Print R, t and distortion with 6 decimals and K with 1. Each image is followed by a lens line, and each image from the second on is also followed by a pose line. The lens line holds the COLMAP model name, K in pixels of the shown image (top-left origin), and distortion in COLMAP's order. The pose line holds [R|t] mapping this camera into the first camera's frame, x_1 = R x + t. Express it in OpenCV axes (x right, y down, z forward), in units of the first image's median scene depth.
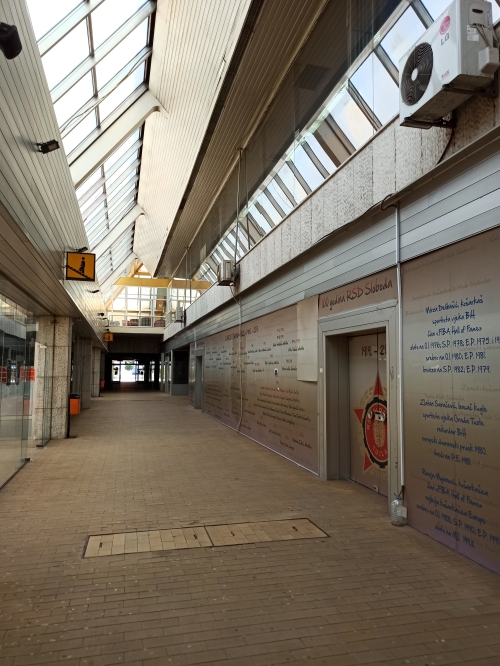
lens RADIAL K [[496.9, 0, 249.9], [0, 496.9, 333.6], [0, 0, 1]] dist [0.000525, 0.000146]
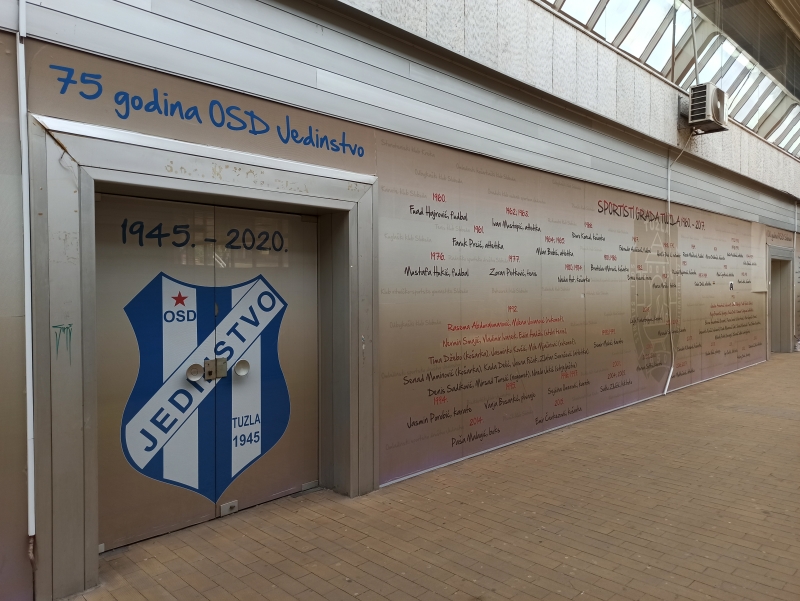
lens RADIAL K [[489.3, 0, 399.2], [0, 489.3, 294.8], [0, 0, 1]] dist [0.009093, 0.003179]
pose [[-0.423296, -0.021531, 0.905736, -0.503044], [-0.064381, 0.997905, -0.006366, 0.139749], [-0.903701, -0.061007, -0.423795, 1.930438]]
